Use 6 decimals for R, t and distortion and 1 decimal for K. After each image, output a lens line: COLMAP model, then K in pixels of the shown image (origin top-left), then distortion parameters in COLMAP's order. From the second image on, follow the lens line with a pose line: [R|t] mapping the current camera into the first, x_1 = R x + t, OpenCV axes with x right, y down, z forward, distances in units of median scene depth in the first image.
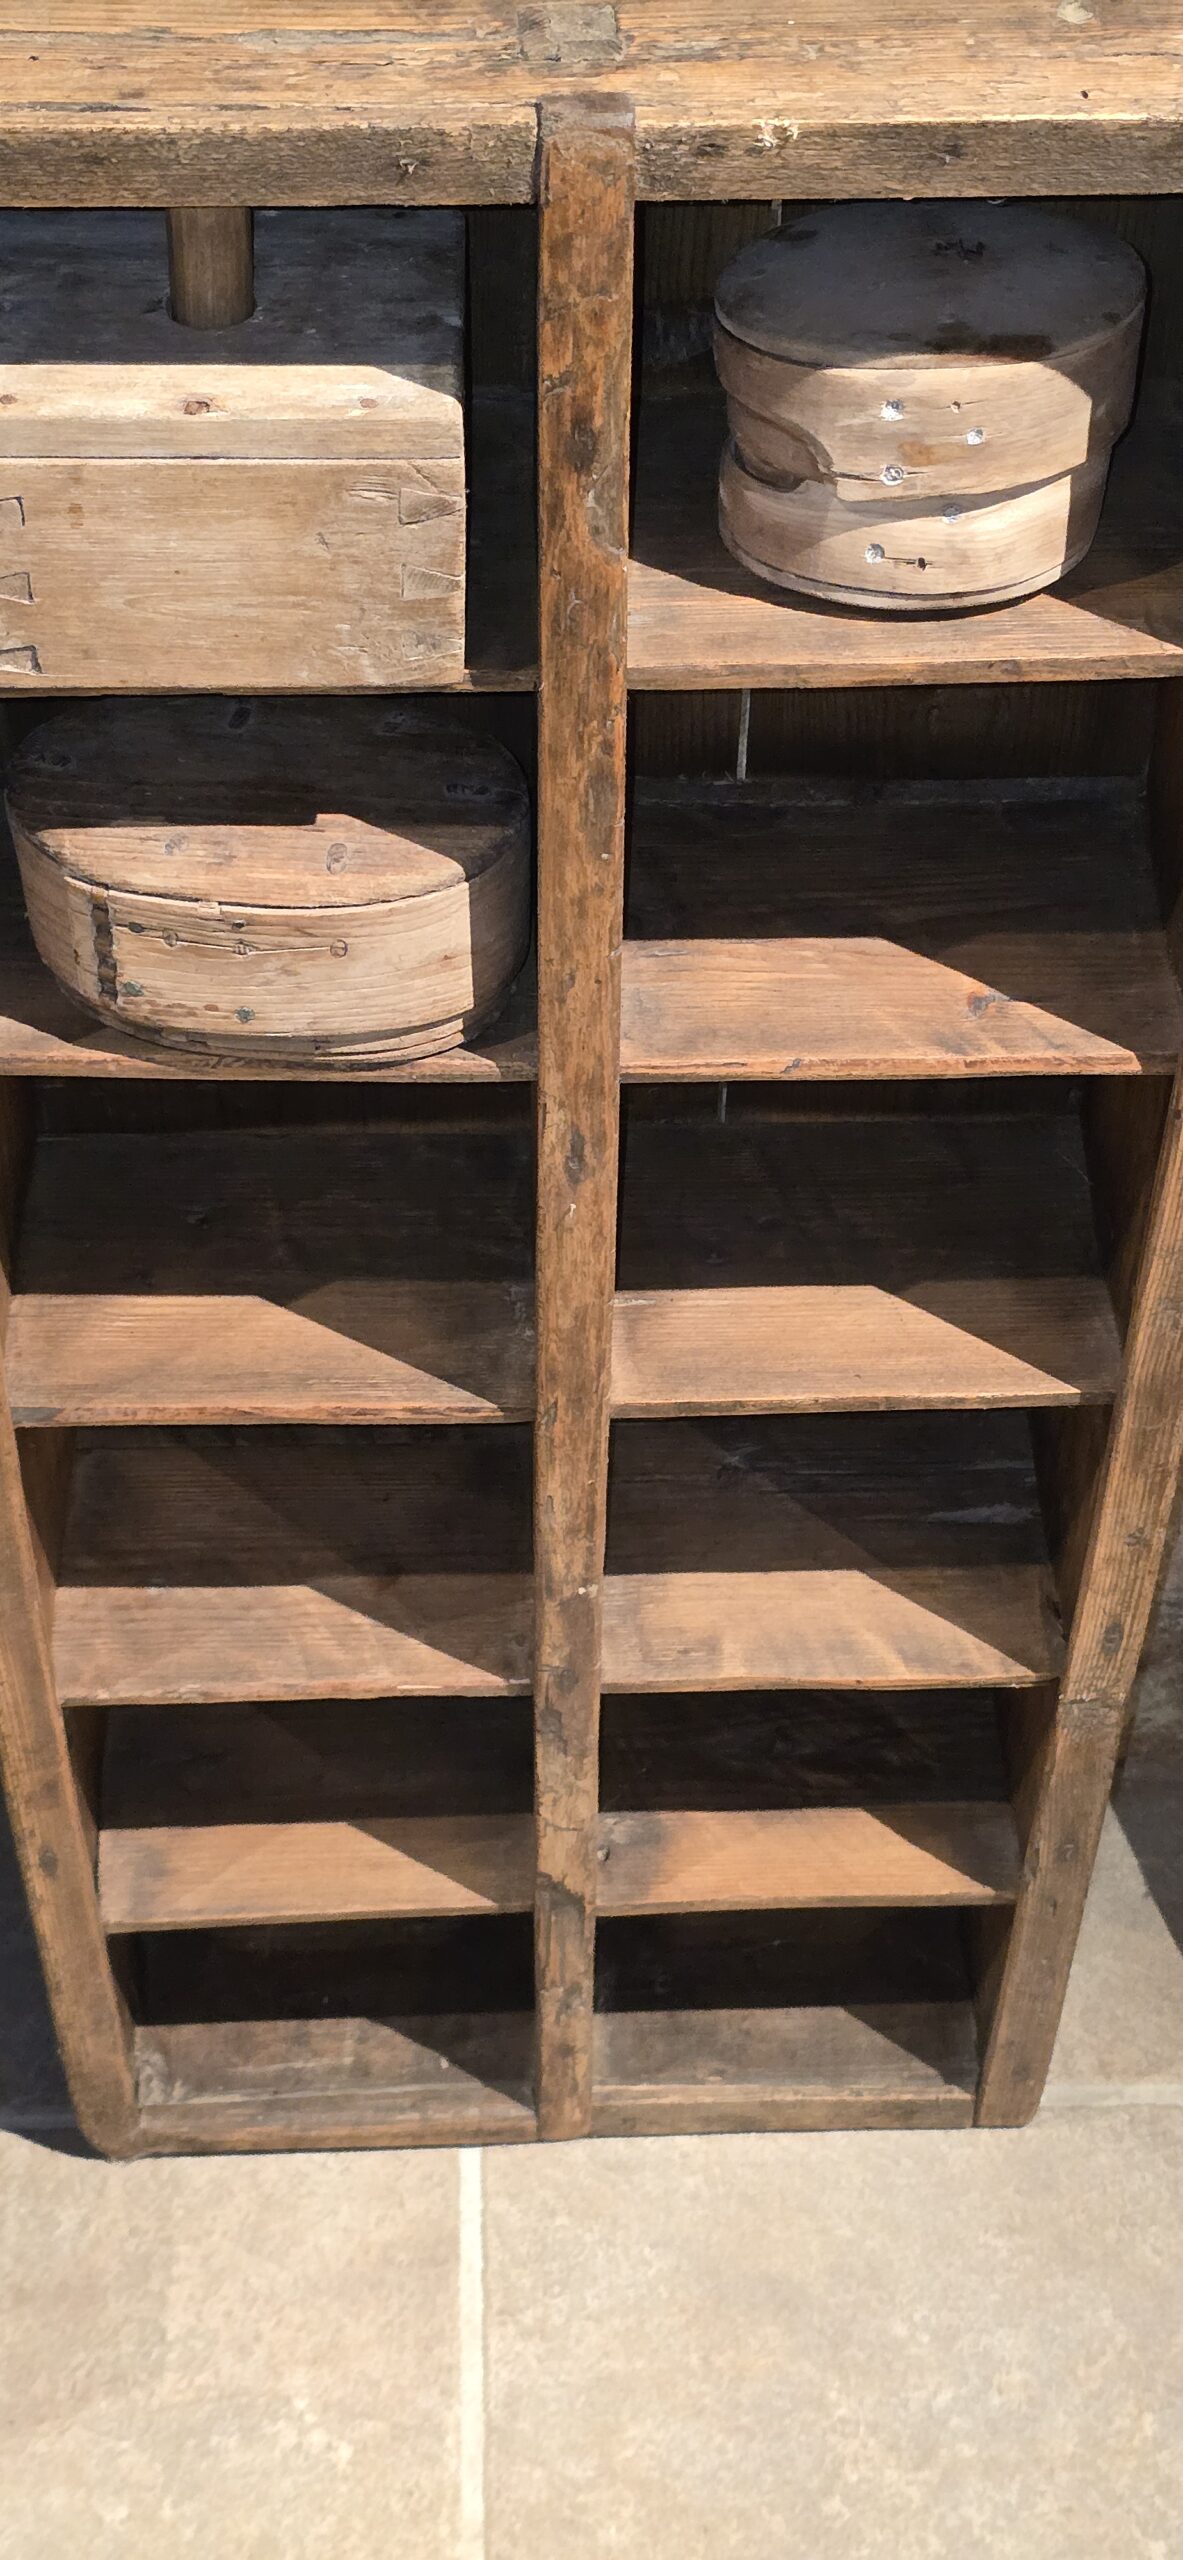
lens RADIAL K [[3471.1, 0, 597.6], [0, 3471.1, 1294.1], [0, 0, 1]] dist [0.005123, 0.000000]
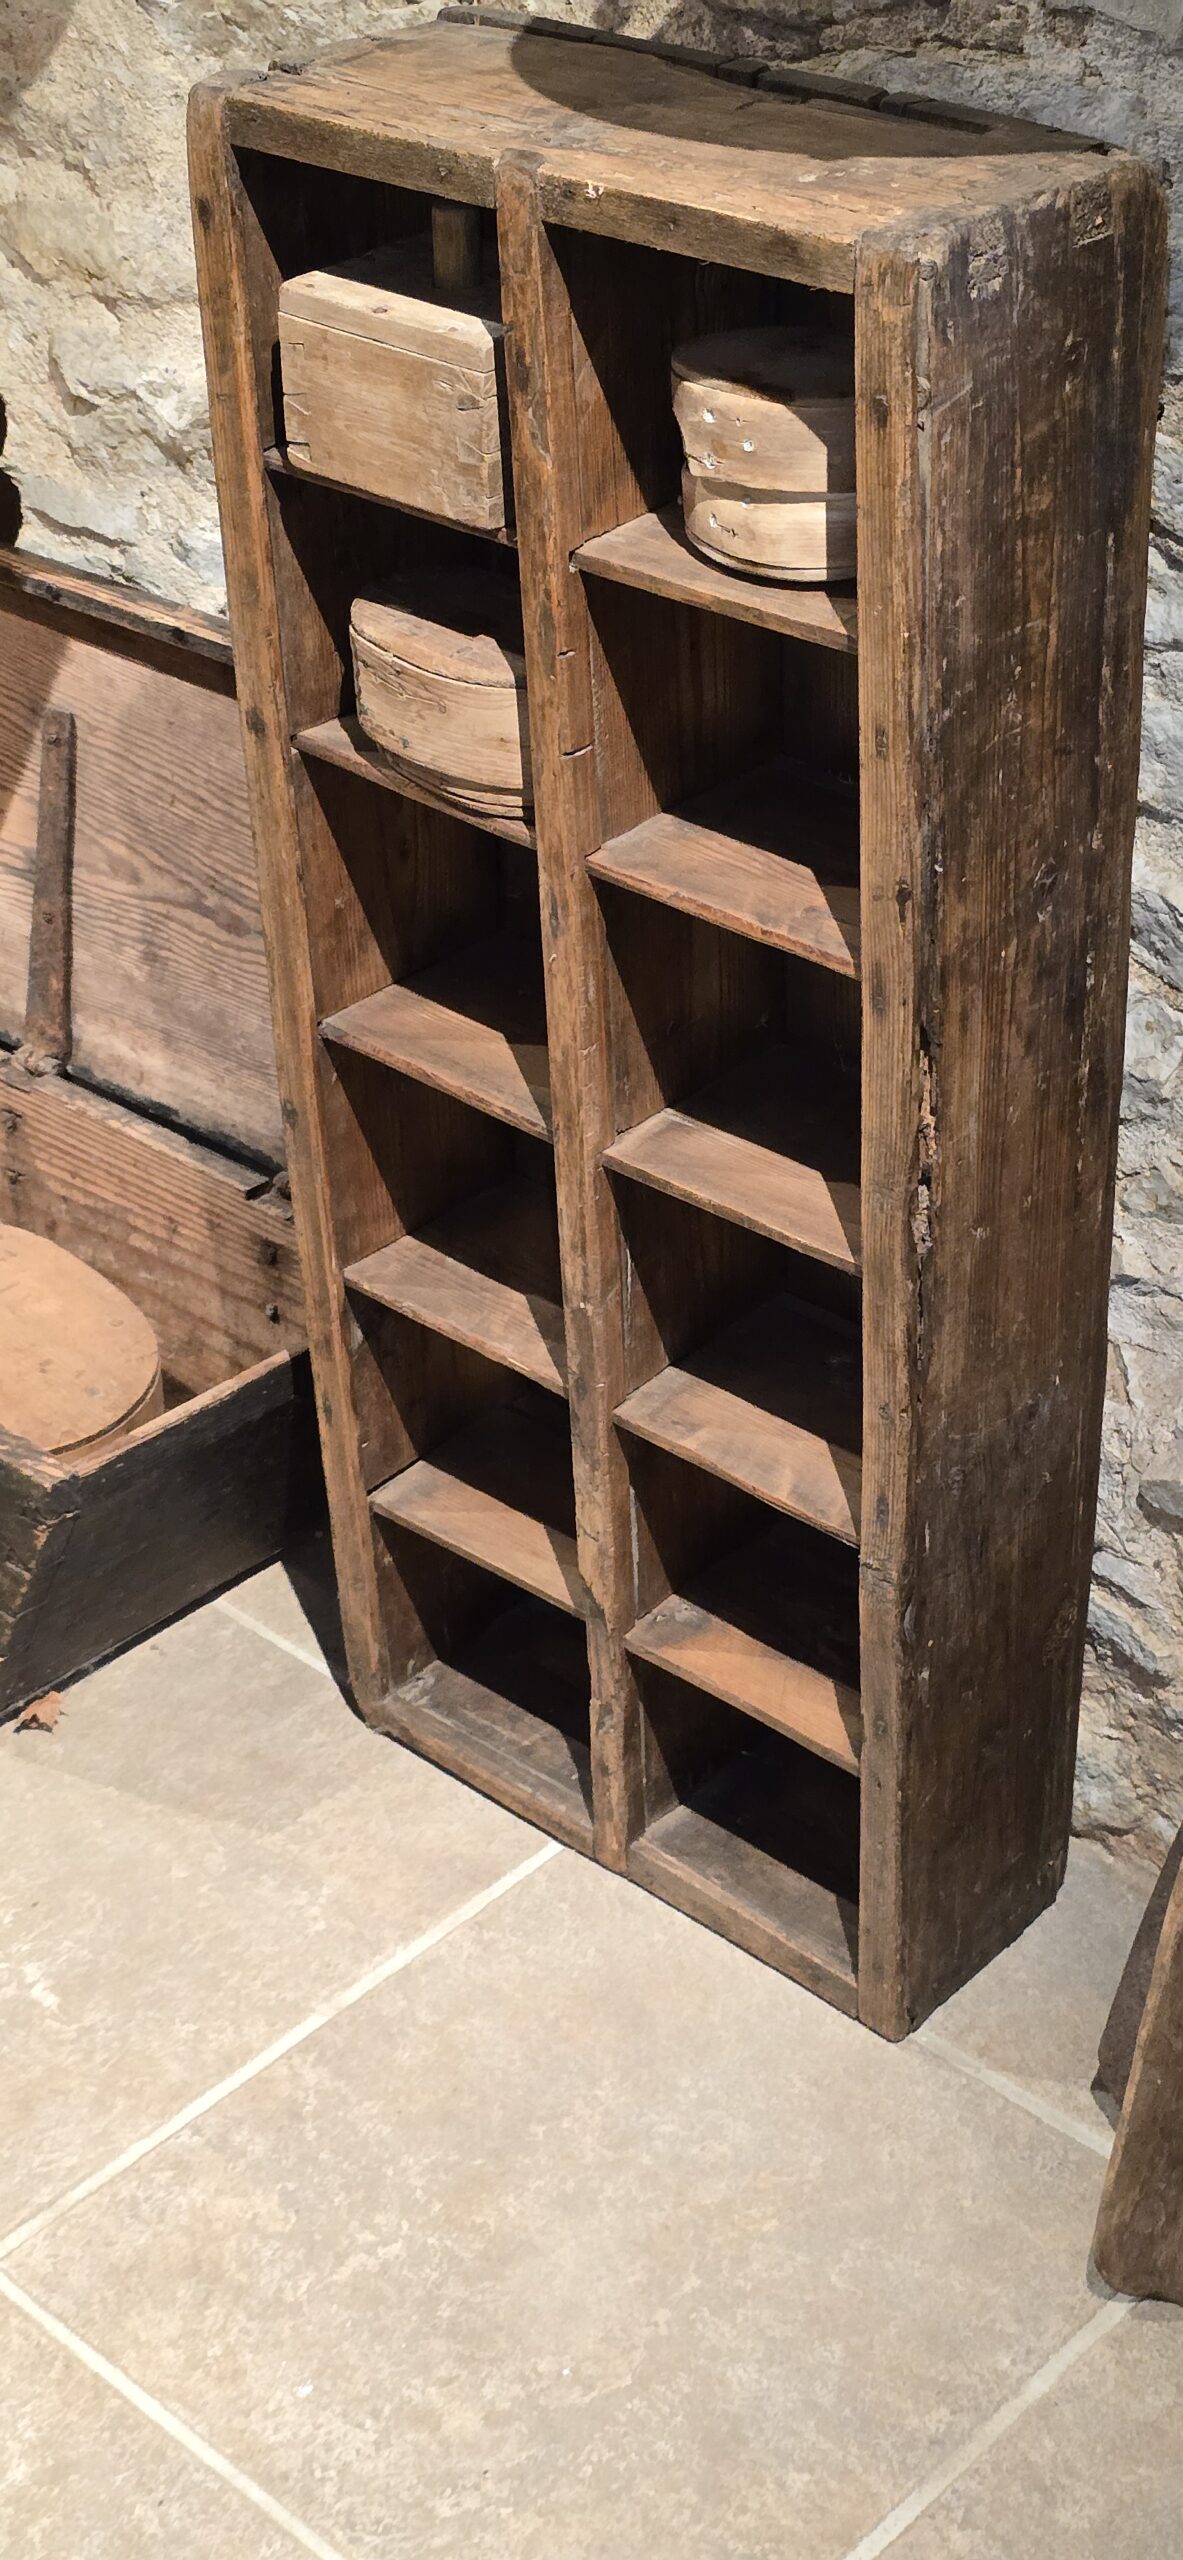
lens RADIAL K [[3471.1, 0, 639.0], [0, 3471.1, 1393.9], [0, 0, 1]] dist [0.005123, 0.000000]
pose [[0.710272, 0.378277, -0.593650, 1.031737], [-0.484463, 0.874526, -0.022383, 0.164631], [0.510695, 0.303499, 0.804412, -0.137701]]
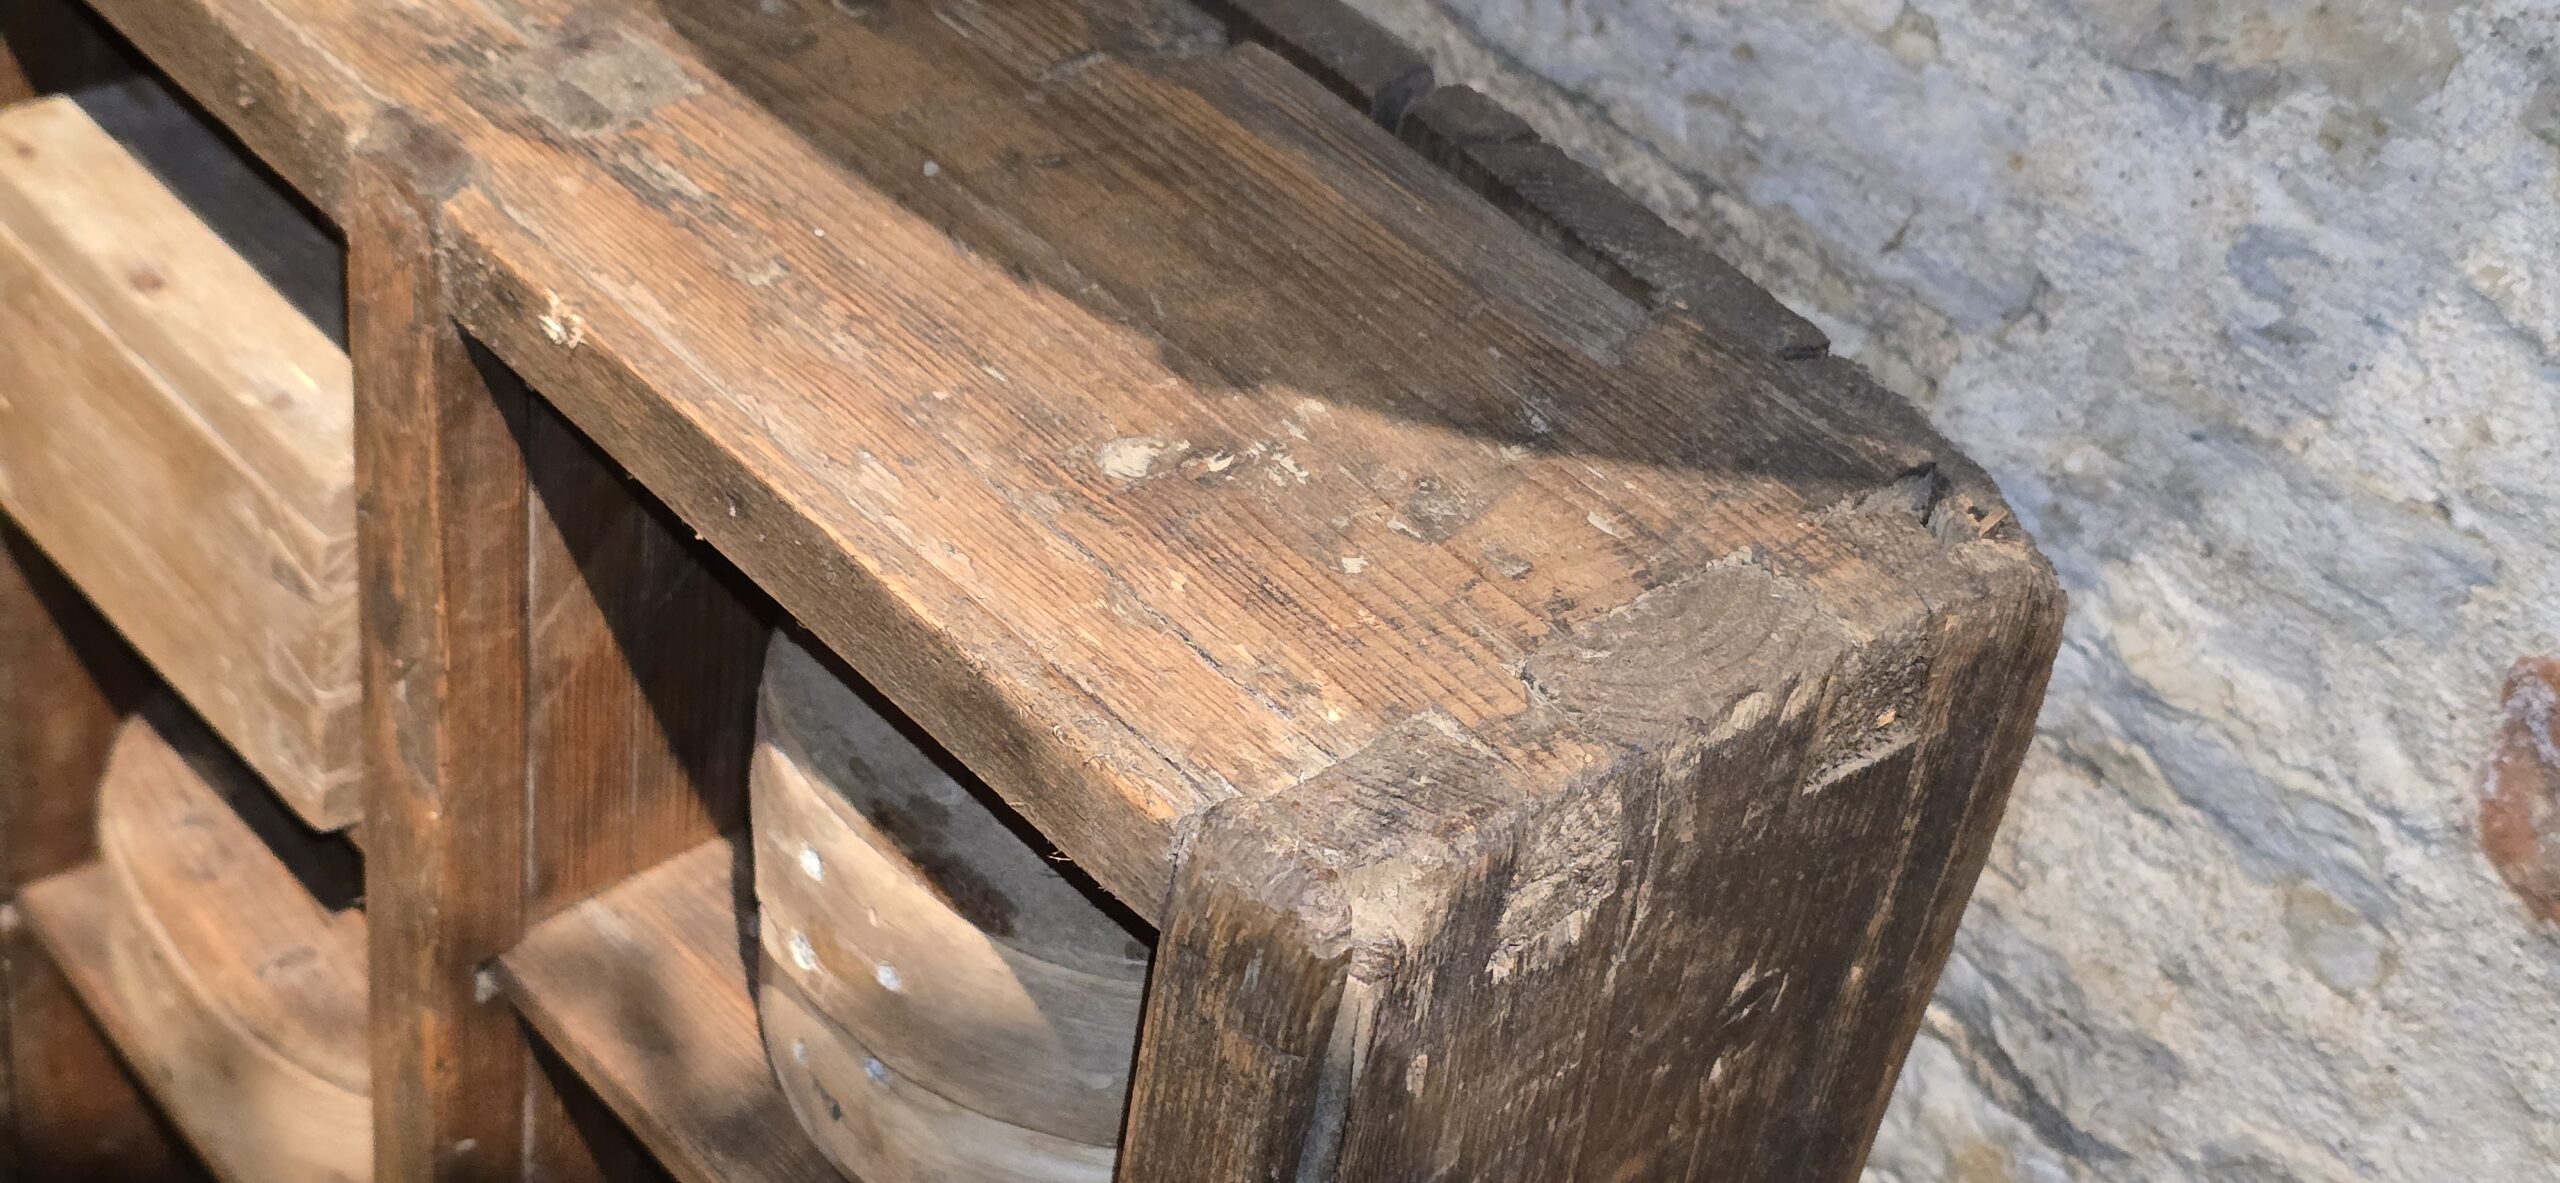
lens RADIAL K [[3471.0, 0, 1290.6], [0, 3471.0, 594.8], [0, 0, 1]] dist [0.157606, 0.000000]
pose [[0.653662, 0.534050, -0.536205, 0.395291], [-0.640706, 0.767608, -0.016530, -0.295341], [0.402768, 0.354355, 0.843926, 0.433200]]
